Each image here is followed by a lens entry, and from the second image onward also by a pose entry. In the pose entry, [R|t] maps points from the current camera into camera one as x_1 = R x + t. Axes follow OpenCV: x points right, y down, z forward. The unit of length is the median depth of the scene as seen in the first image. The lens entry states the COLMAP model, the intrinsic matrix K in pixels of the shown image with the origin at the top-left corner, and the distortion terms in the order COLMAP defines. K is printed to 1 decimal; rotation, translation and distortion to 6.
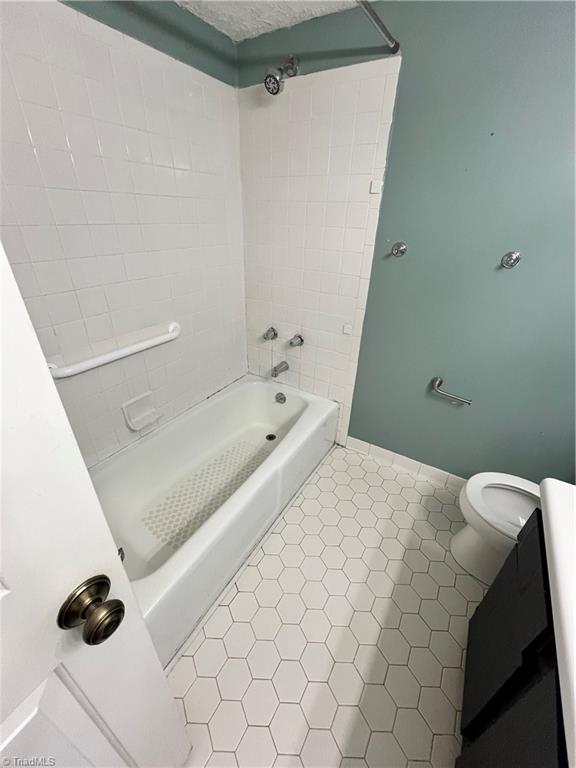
lens RADIAL K [[312.1, 0, 289.7], [0, 312.1, 382.0], [0, 0, 1]] dist [-0.002074, -0.000330]
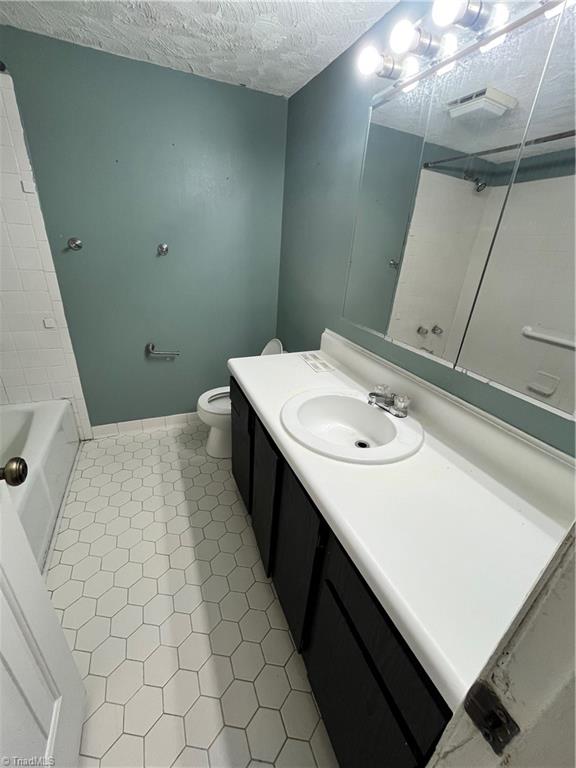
lens RADIAL K [[312.1, 0, 289.7], [0, 312.1, 382.0], [0, 0, 1]] dist [-0.002074, -0.000330]
pose [[0.576785, -0.324695, 0.749595, -0.202880], [0.349042, 0.927589, 0.133221, 0.159850], [-0.738572, 0.184800, 0.648352, -0.226924]]
